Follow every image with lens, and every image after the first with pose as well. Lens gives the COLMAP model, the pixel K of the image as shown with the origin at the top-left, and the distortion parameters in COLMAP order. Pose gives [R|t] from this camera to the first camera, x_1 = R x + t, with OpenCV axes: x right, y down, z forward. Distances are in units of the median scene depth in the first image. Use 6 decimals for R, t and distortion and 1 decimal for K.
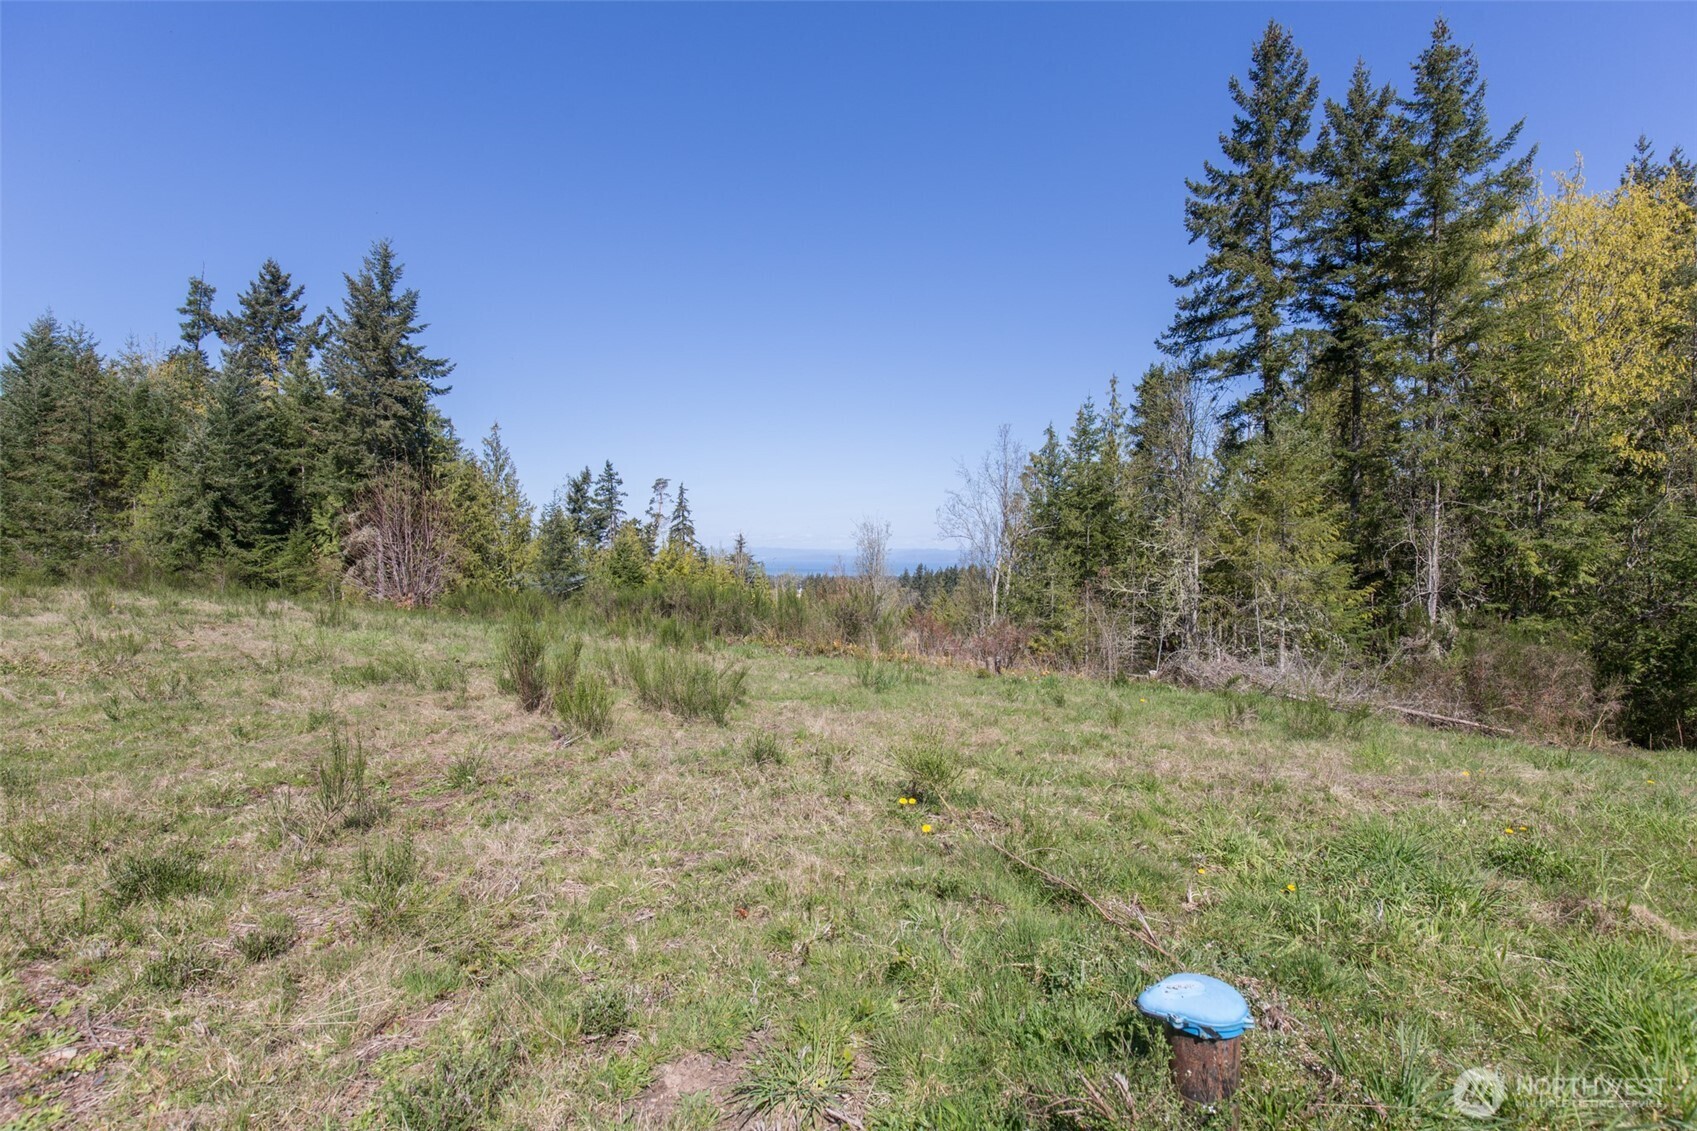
lens RADIAL K [[738.4, 0, 853.7], [0, 738.4, 569.8], [0, 0, 1]] dist [-0.014737, -0.002484]
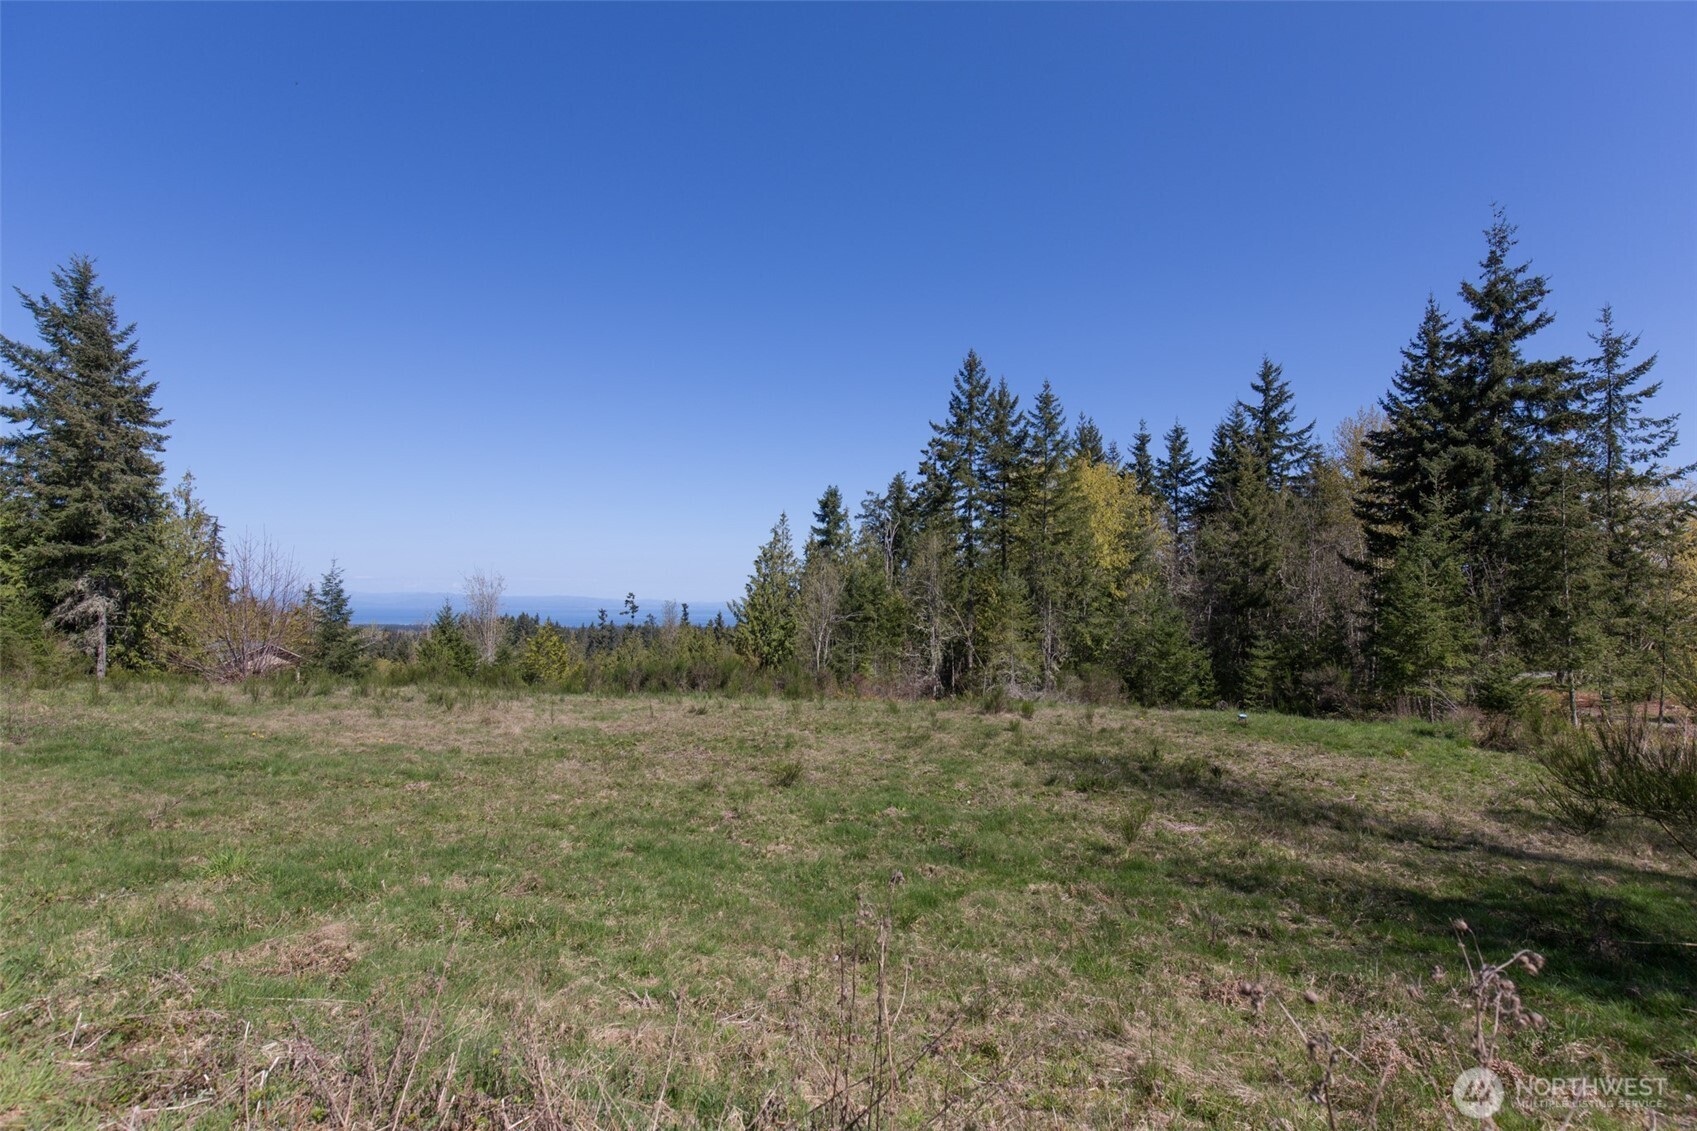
lens RADIAL K [[738.4, 0, 855.5], [0, 738.4, 570.8], [0, 0, 1]] dist [-0.014737, -0.002484]
pose [[0.816643, 0.033749, 0.576155, -0.721407], [0.001735, 0.998141, -0.060927, -0.060973], [-0.577140, 0.050756, 0.815066, -0.339188]]
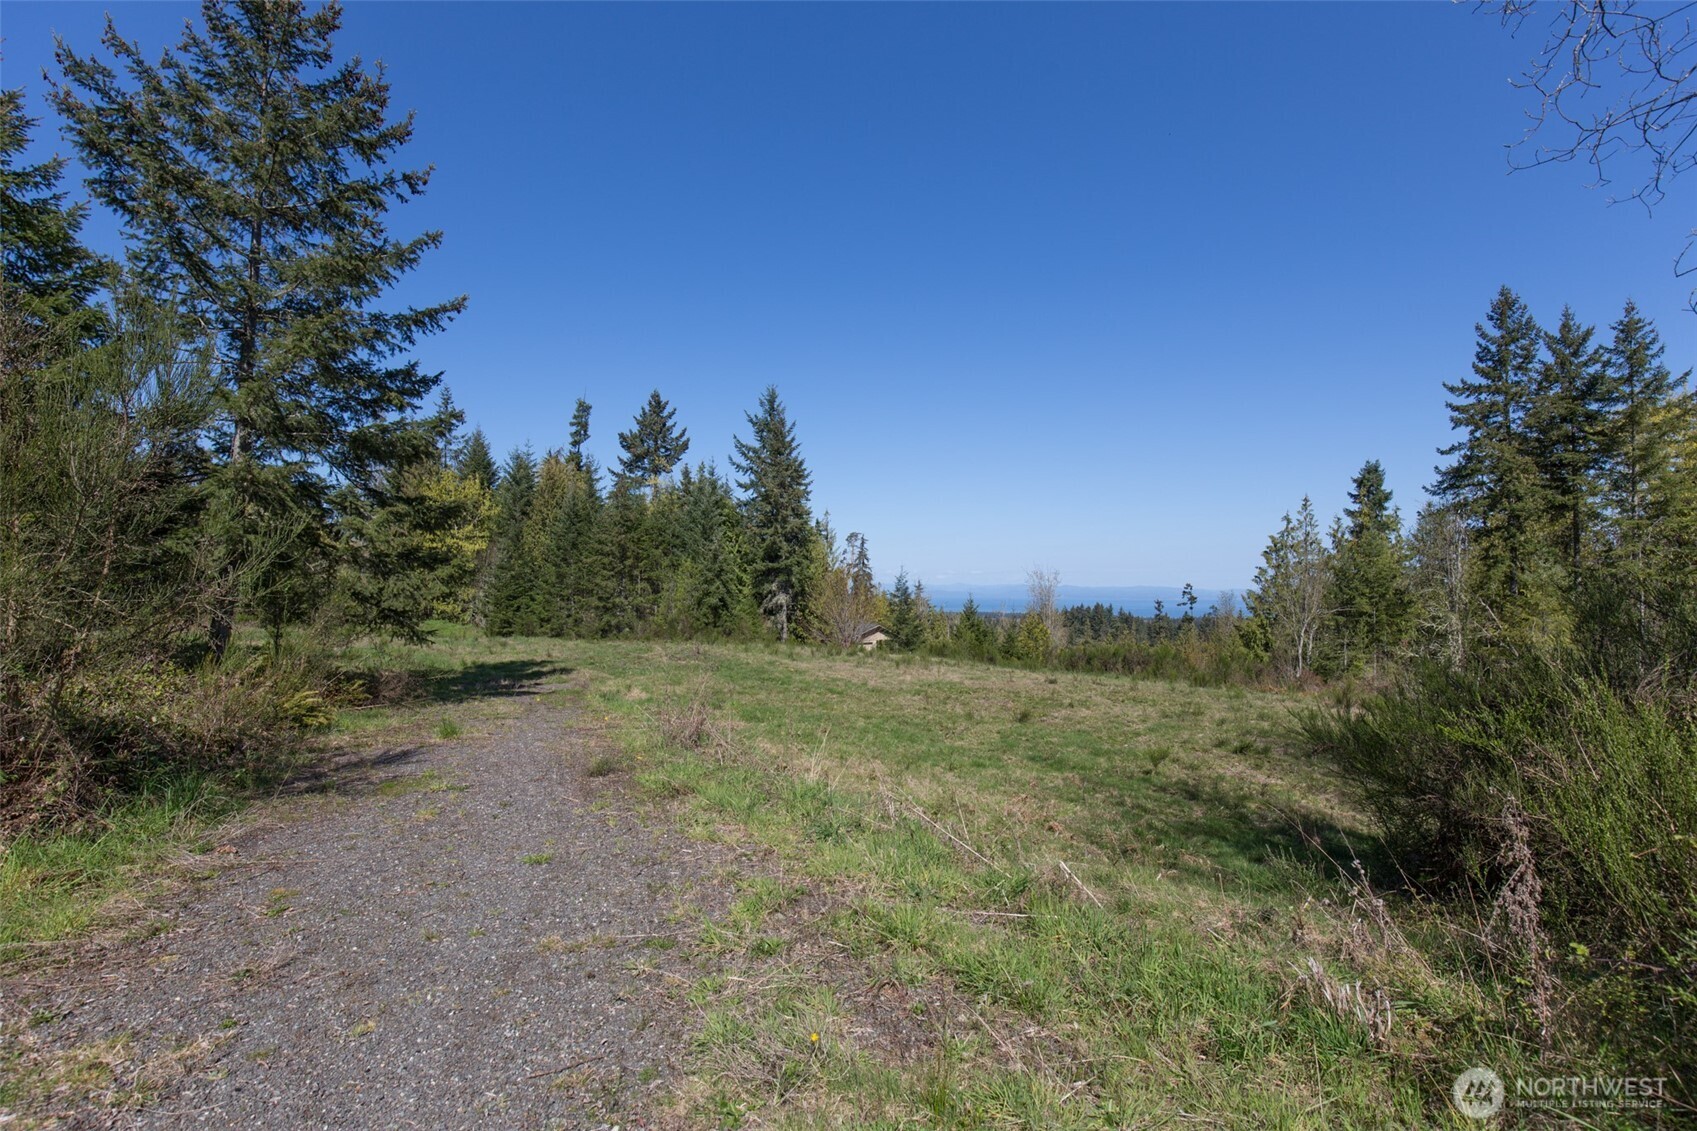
lens RADIAL K [[738.4, 0, 847.5], [0, 738.4, 559.7], [0, 0, 1]] dist [-0.014737, -0.002484]
pose [[0.988988, -0.001092, -0.147993, -0.548447], [-0.007901, 0.998157, -0.060168, -0.066862], [0.147786, 0.060675, 0.987156, -0.656486]]
